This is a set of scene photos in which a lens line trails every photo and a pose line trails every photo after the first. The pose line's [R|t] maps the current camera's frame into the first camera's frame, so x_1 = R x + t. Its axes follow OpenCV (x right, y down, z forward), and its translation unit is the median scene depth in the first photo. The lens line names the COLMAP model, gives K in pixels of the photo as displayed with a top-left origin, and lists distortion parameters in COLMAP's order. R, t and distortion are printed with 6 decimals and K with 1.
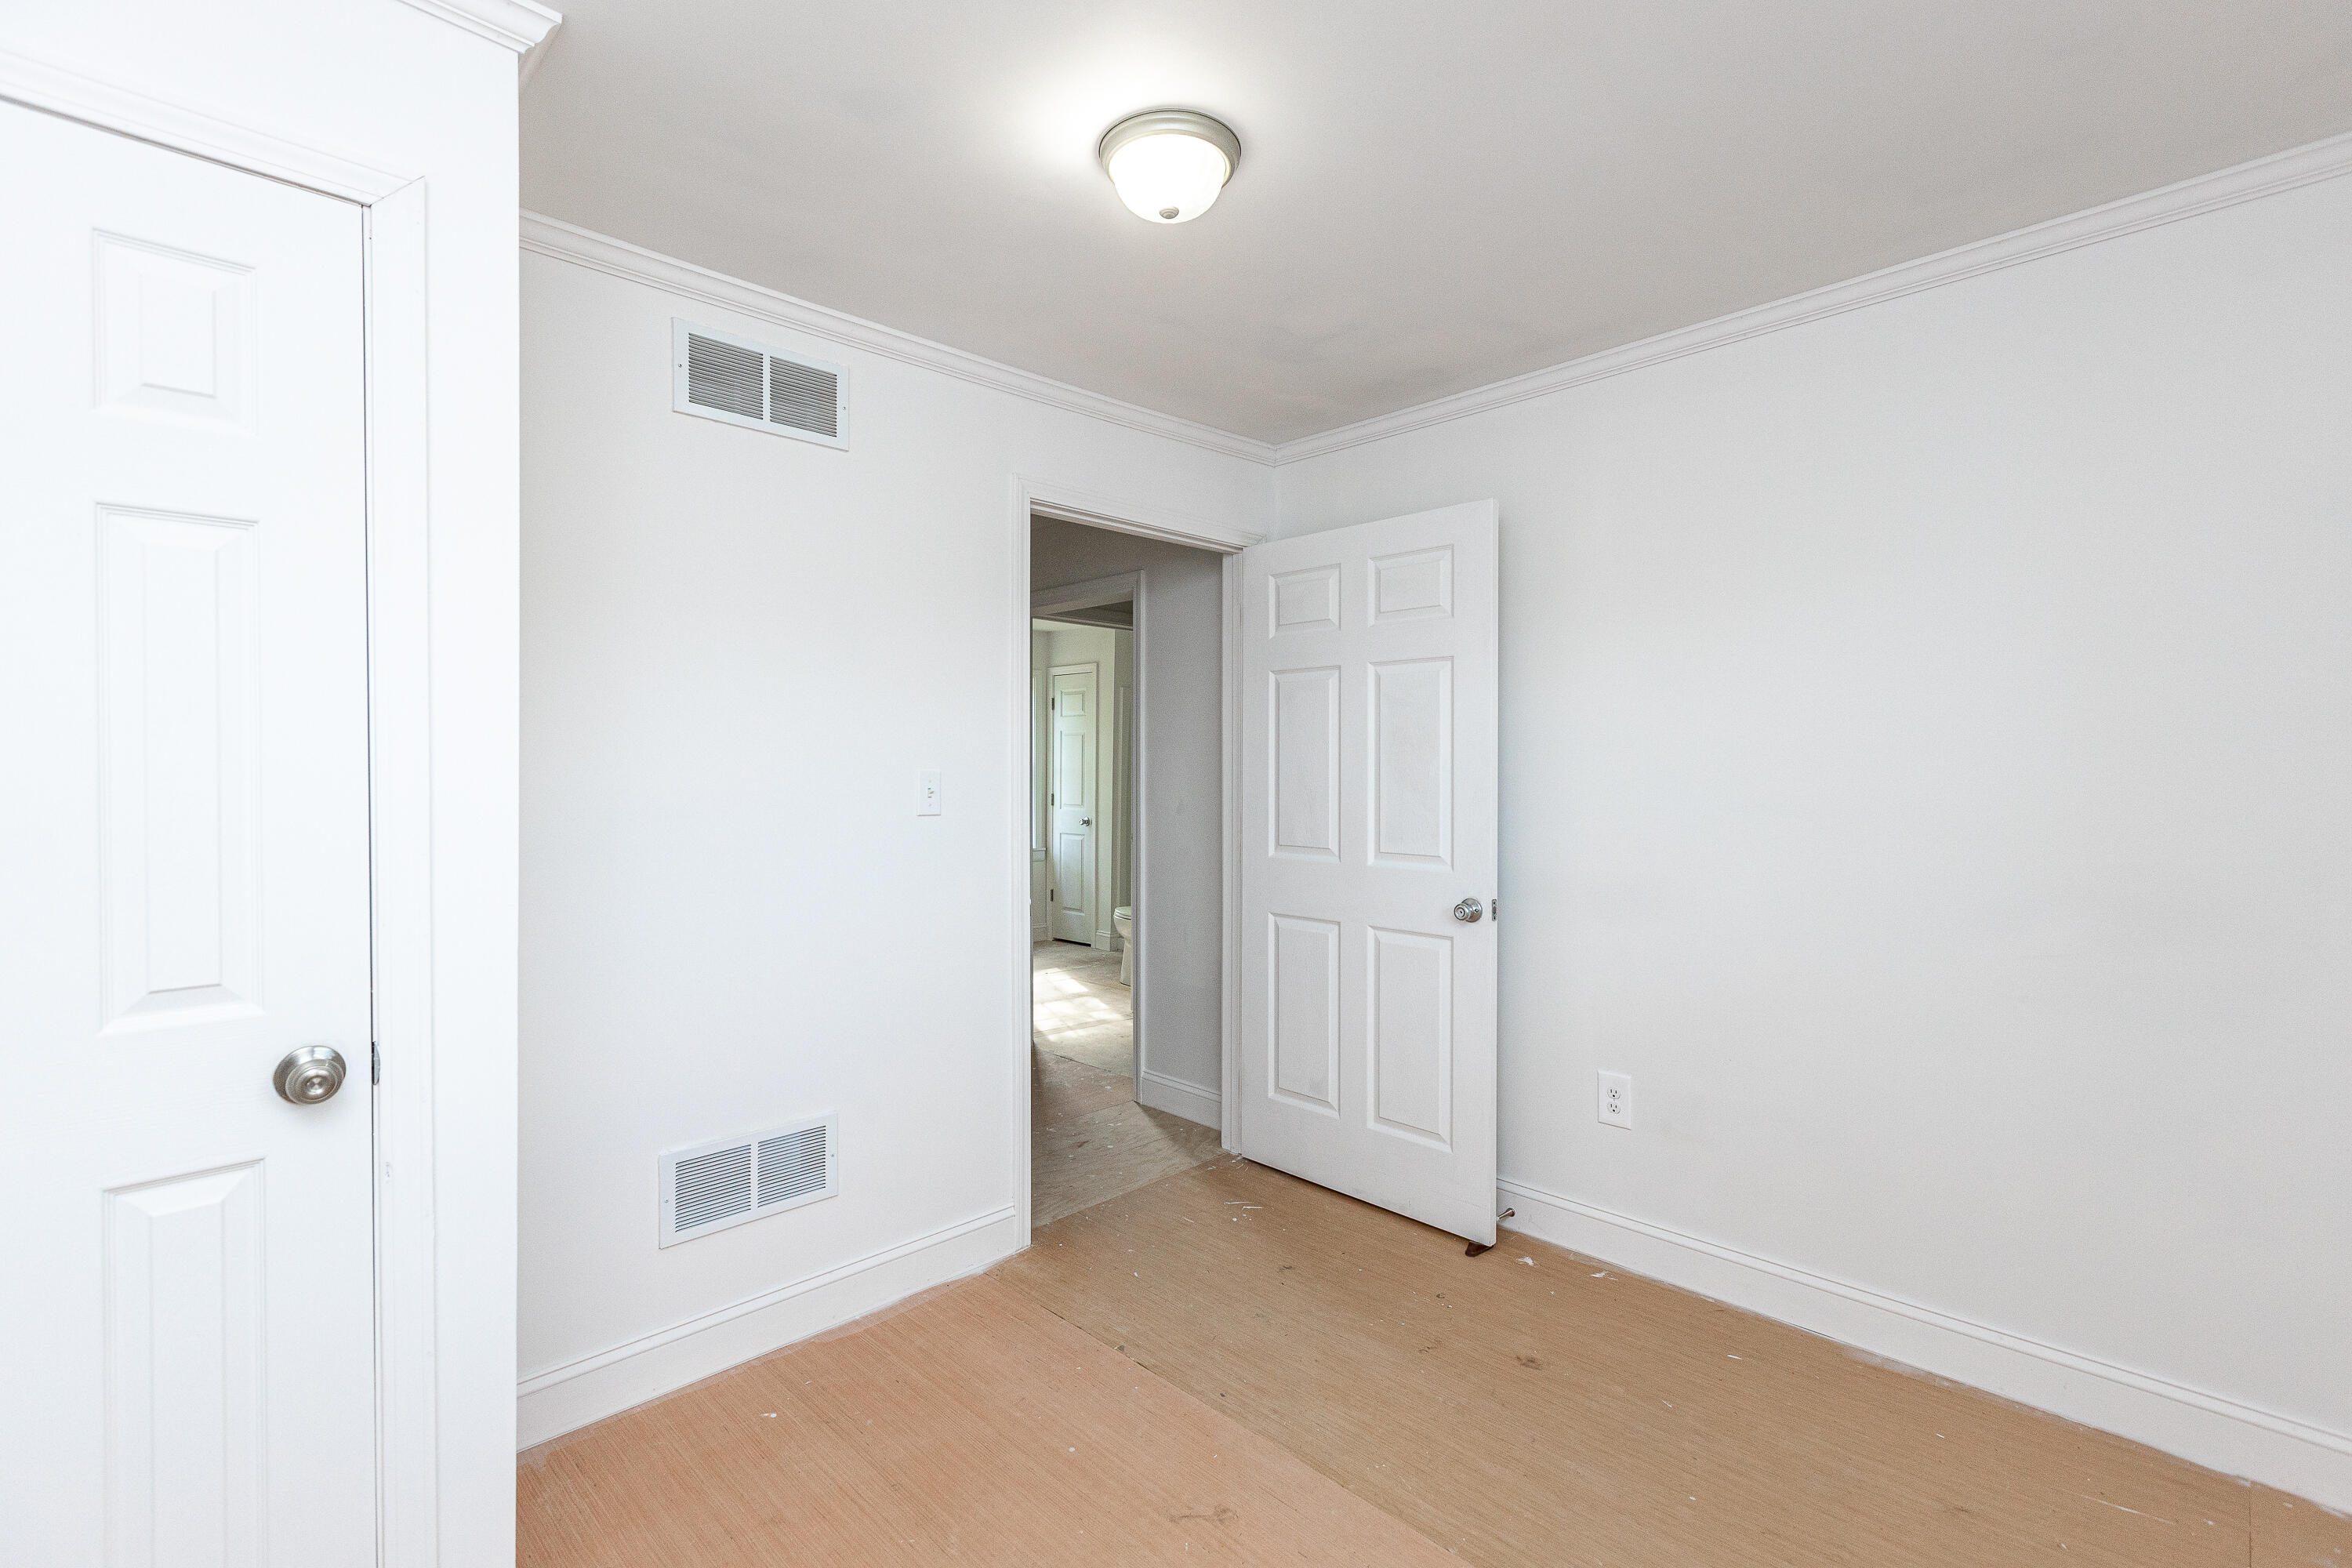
lens RADIAL K [[1107.3, 0, 1173.2], [0, 1107.3, 774.5], [0, 0, 1]] dist [-0.001074, 0.000083]
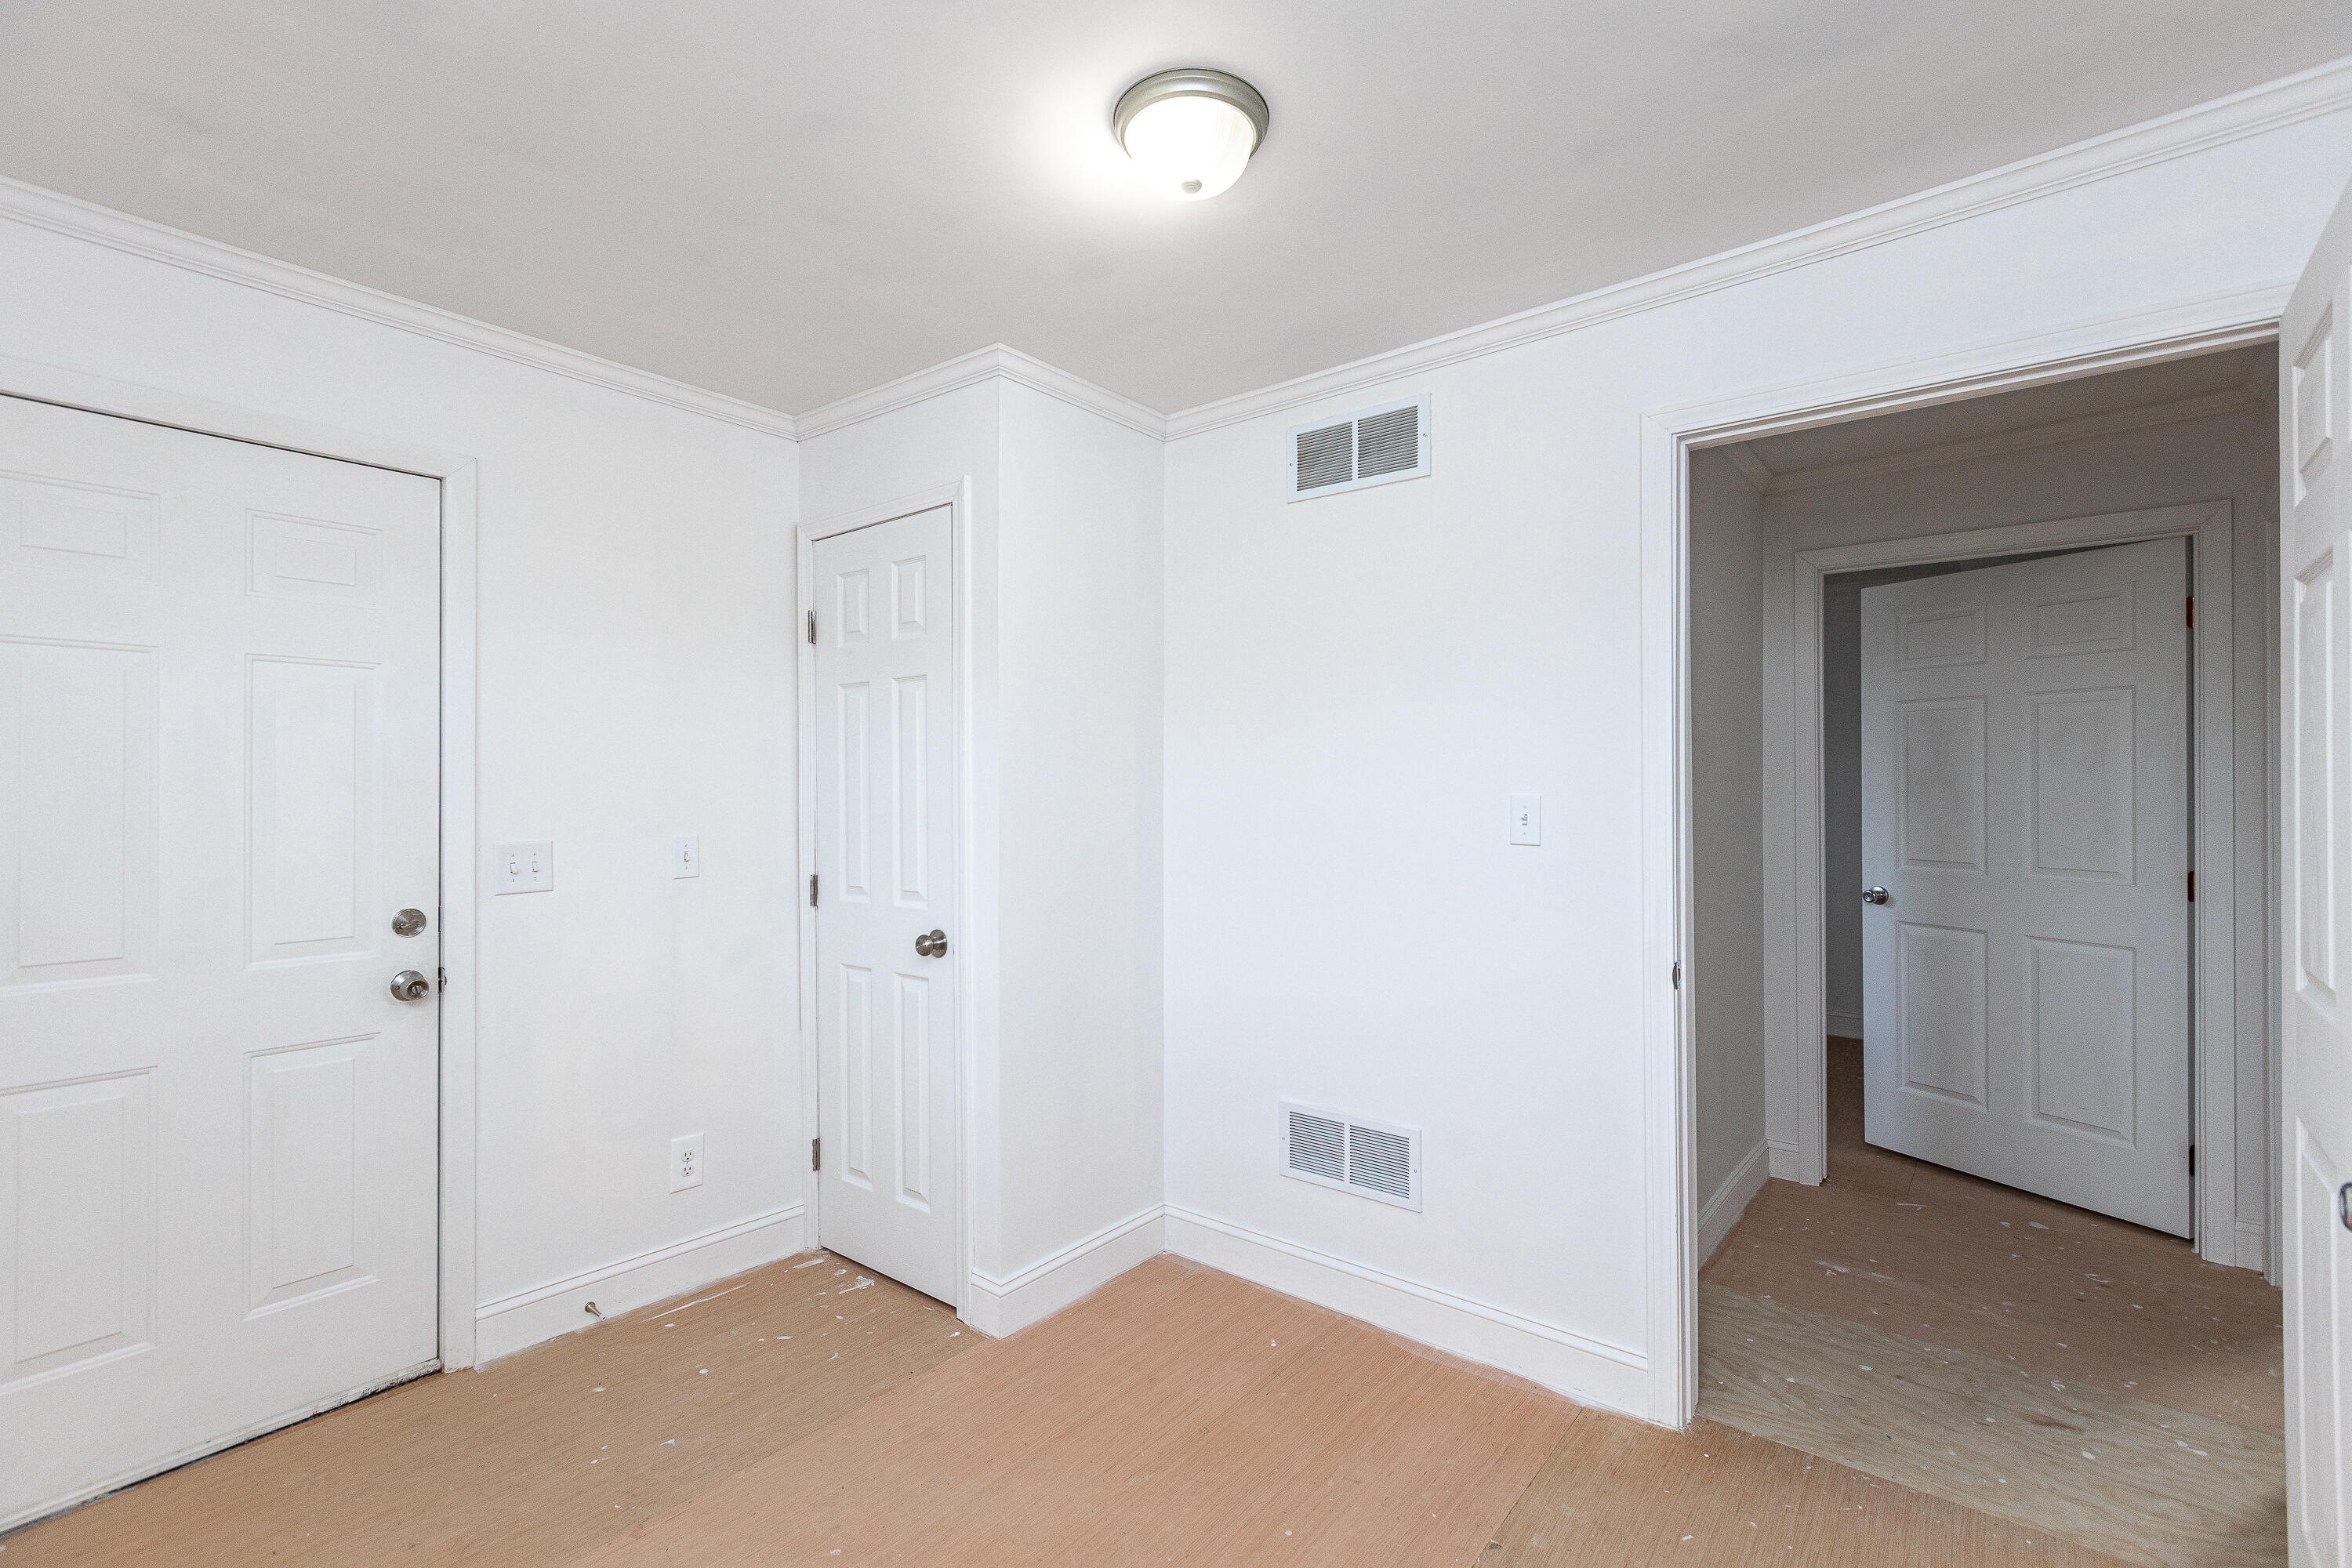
lens RADIAL K [[1069.5, 0, 1163.8], [0, 1069.5, 791.2], [0, 0, 1]] dist [-0.000626, -0.000745]
pose [[0.073752, -0.001411, -0.997276, 0.663649], [-0.007337, 0.999971, -0.001957, -0.001976], [0.997250, 0.007462, 0.073740, 0.700160]]
